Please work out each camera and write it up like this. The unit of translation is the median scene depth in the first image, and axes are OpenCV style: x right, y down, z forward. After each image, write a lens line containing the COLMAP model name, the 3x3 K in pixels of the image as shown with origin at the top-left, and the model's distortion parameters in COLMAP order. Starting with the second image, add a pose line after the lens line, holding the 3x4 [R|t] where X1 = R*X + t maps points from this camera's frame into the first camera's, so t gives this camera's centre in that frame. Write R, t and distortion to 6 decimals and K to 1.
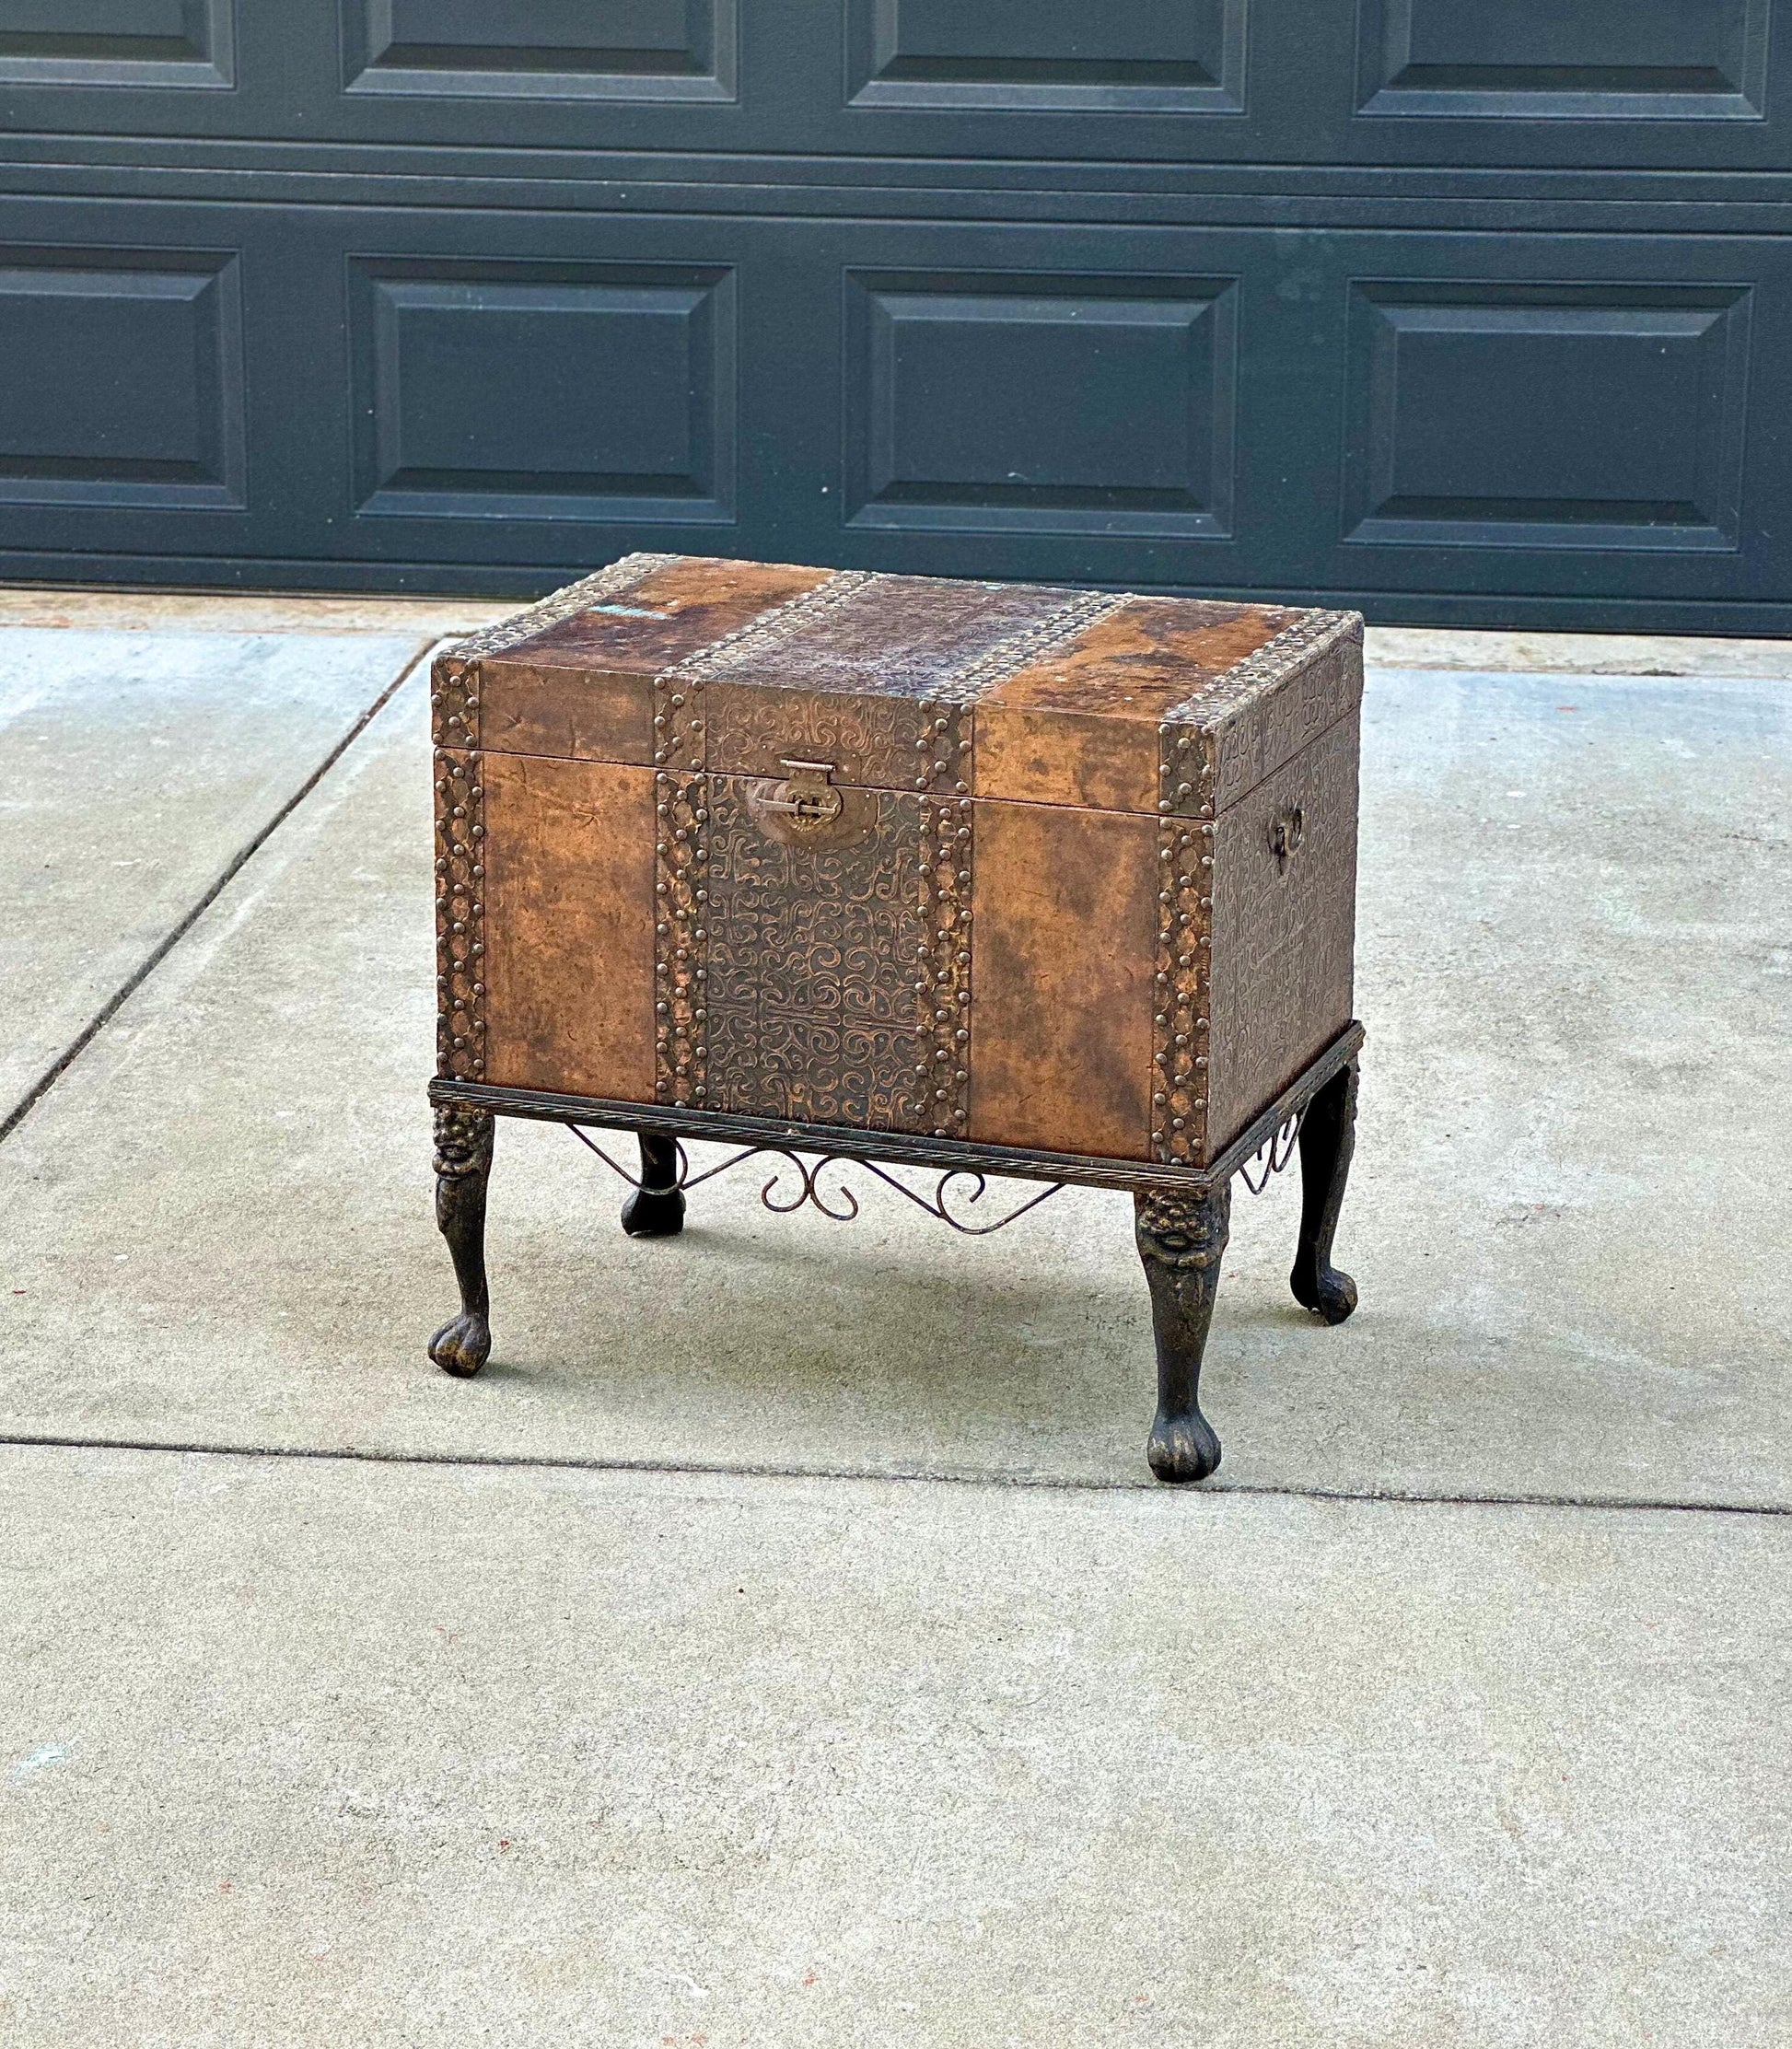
lens RADIAL K [[5620.0, 0, 889.5], [0, 5620.0, 1015.7], [0, 0, 1]] dist [-0.519667, 0.000000]
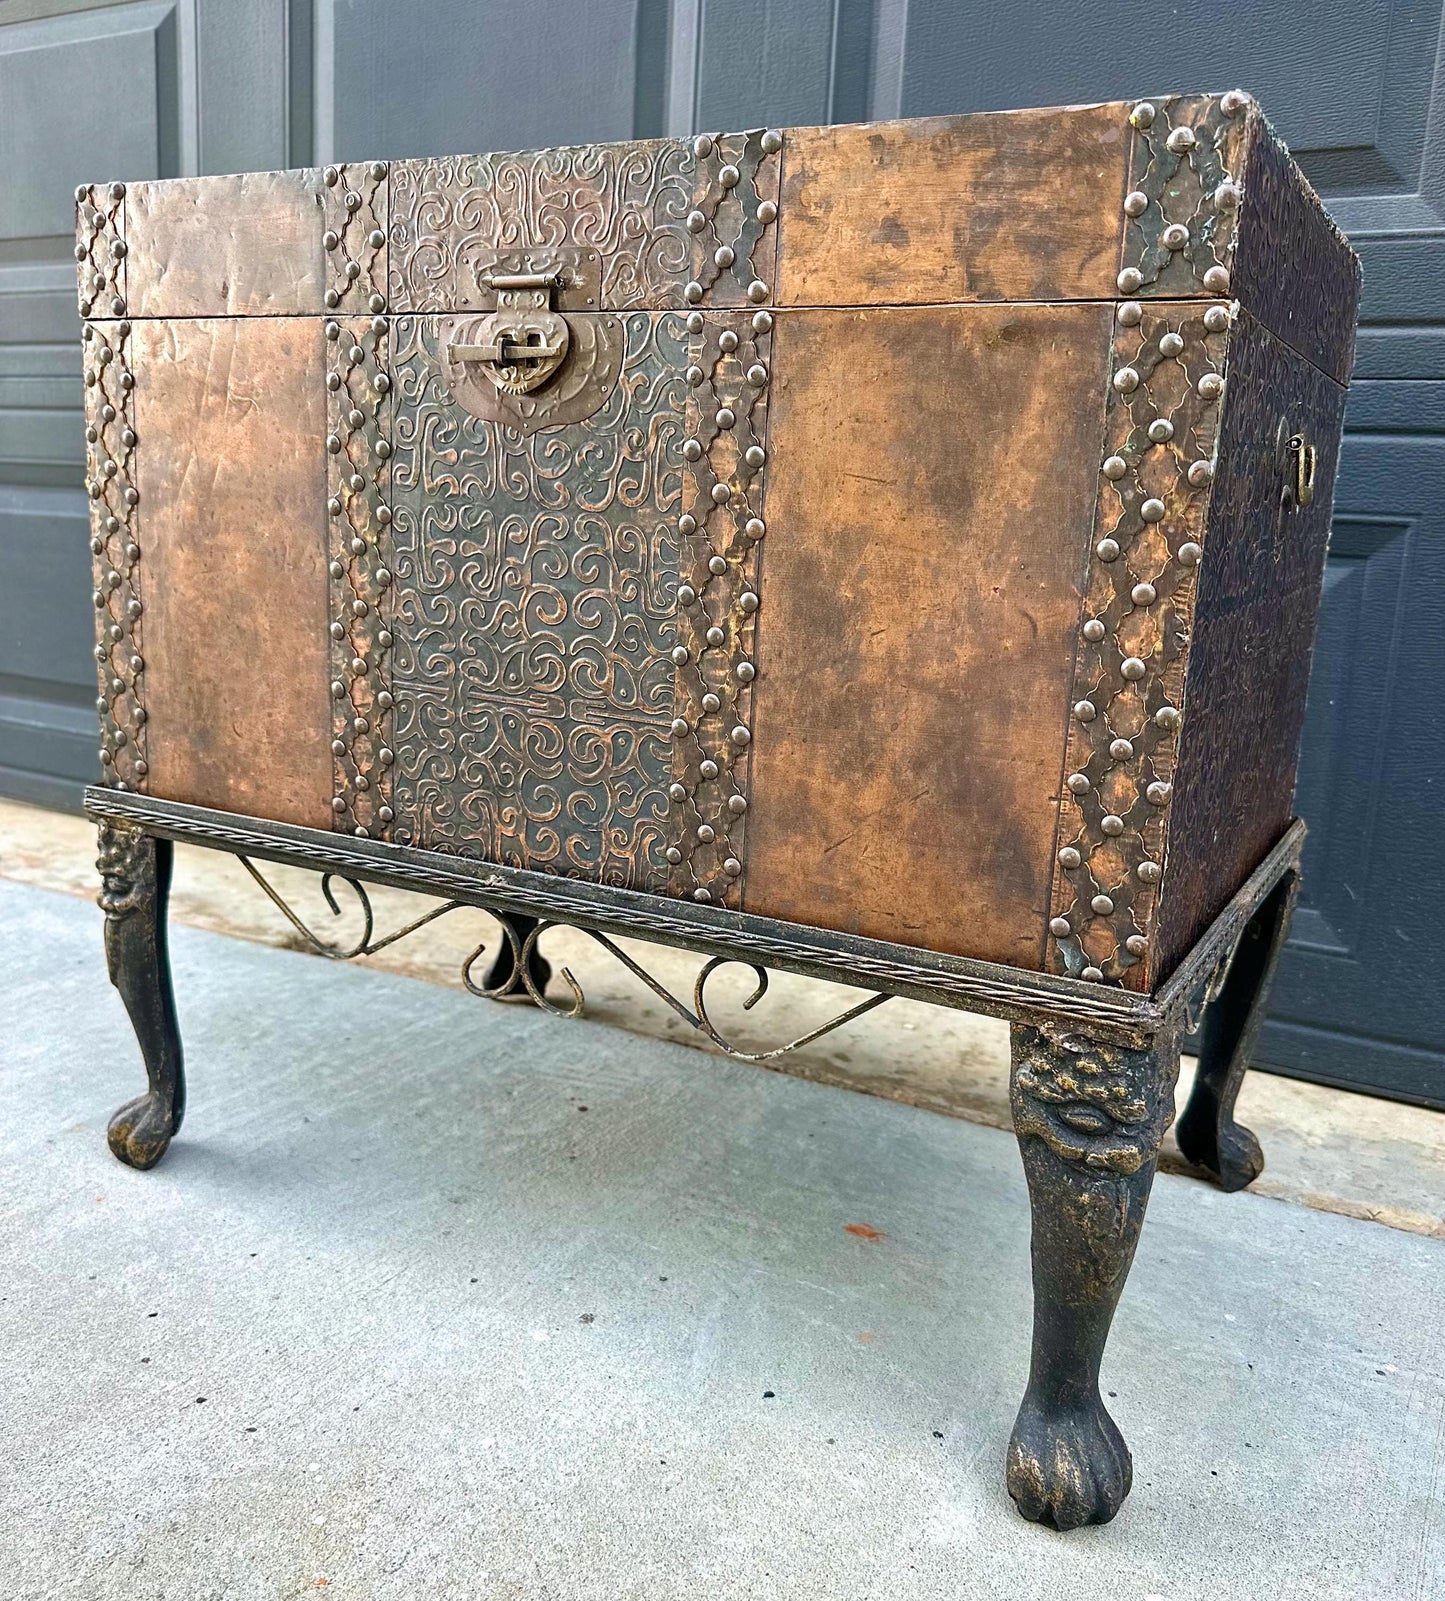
lens RADIAL K [[1411.7, 0, 739.5], [0, 1411.7, 813.5], [0, 0, 1]] dist [0.128084, -0.243081]
pose [[0.989300, 0.070402, -0.127783, 0.032905], [-0.079571, 0.994499, -0.068124, 0.022298], [0.122284, 0.077563, 0.989460, 0.842848]]
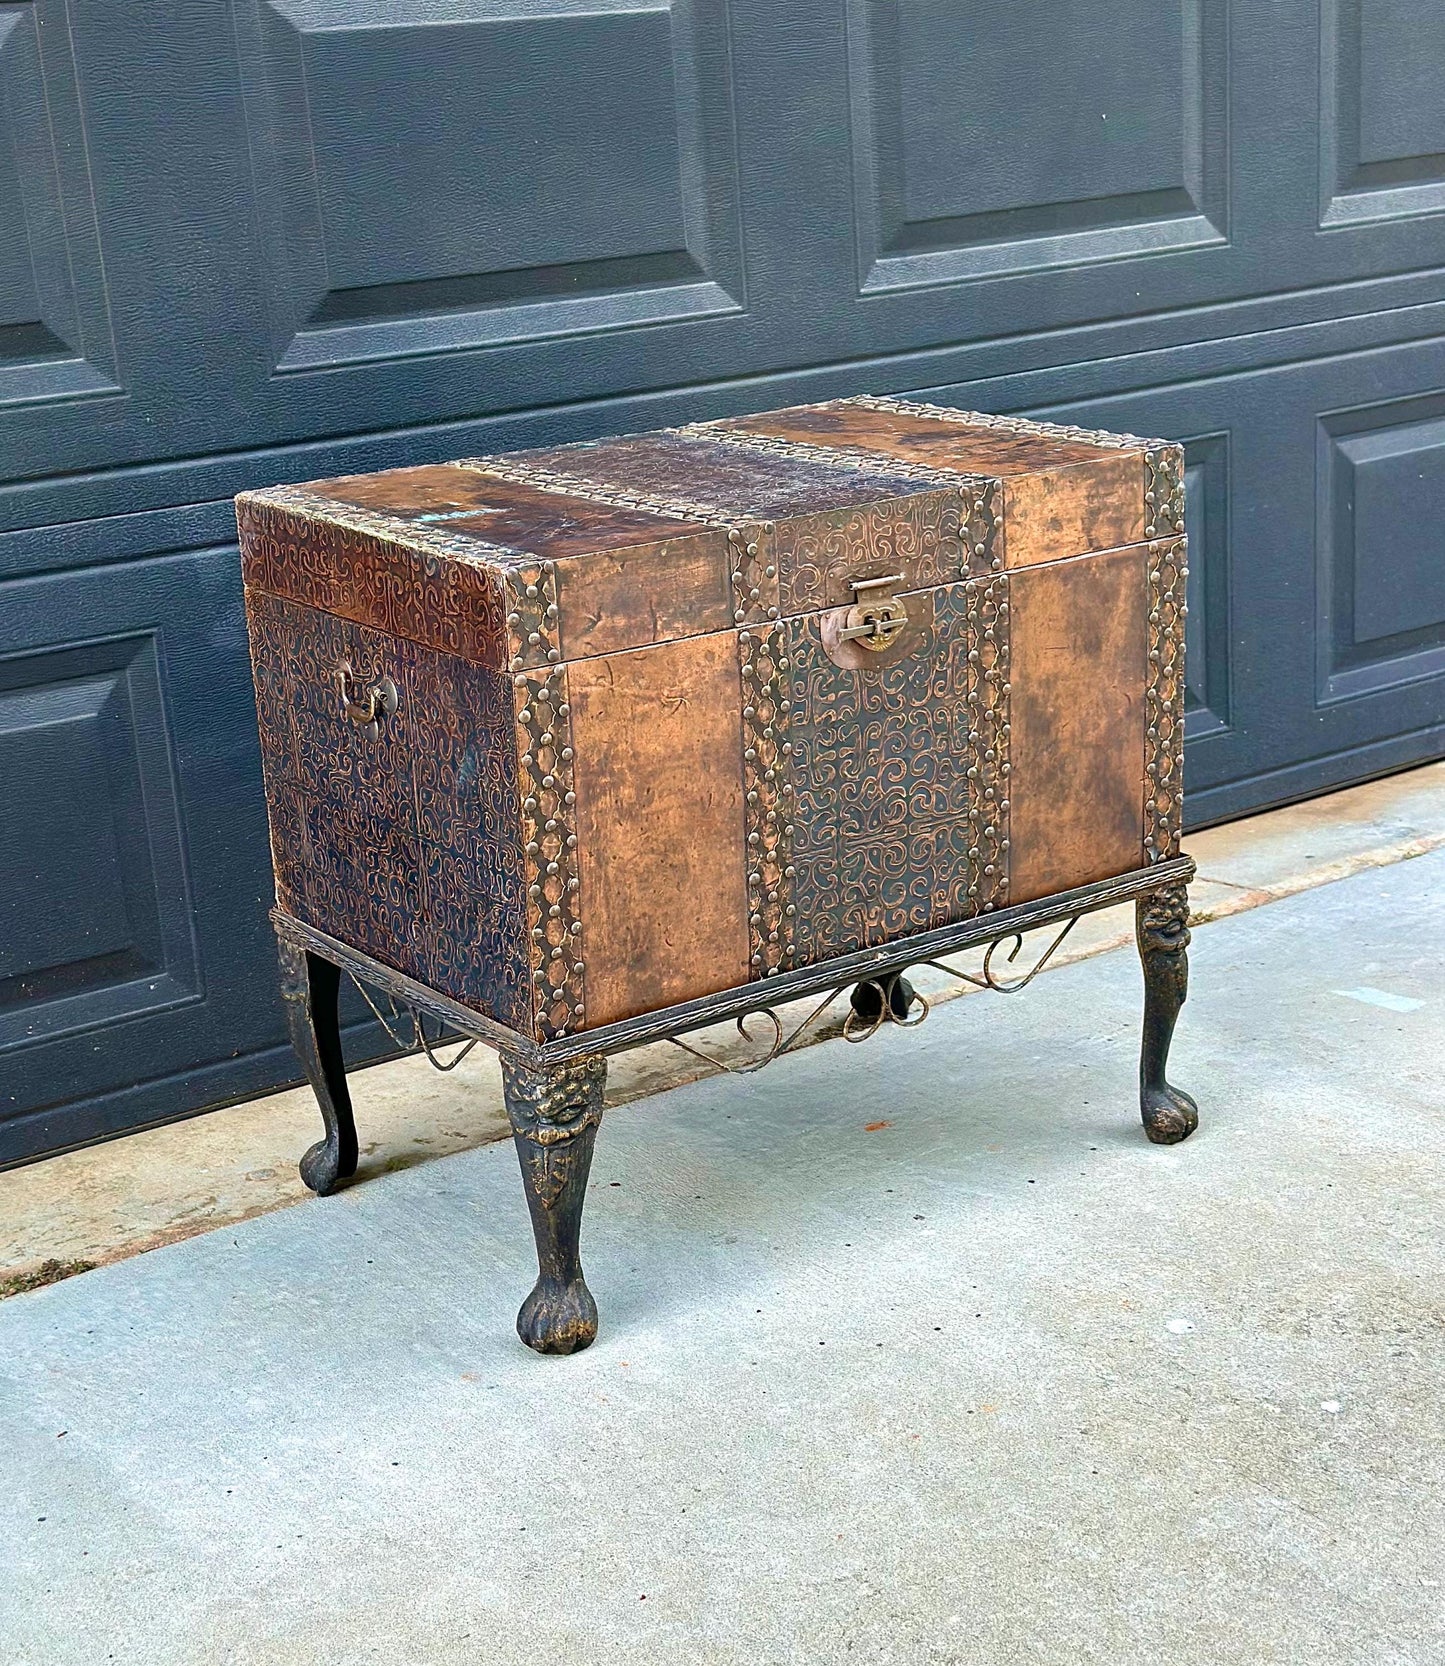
lens RADIAL K [[2797.8, 0, 714.5], [0, 2797.8, 891.1], [0, 0, 1]] dist [0.147571, 0.000000]
pose [[0.563028, -0.288887, 0.774302, -0.420604], [0.283182, 0.947634, 0.147643, -0.072896], [-0.776407, 0.136141, 0.615352, 0.720175]]
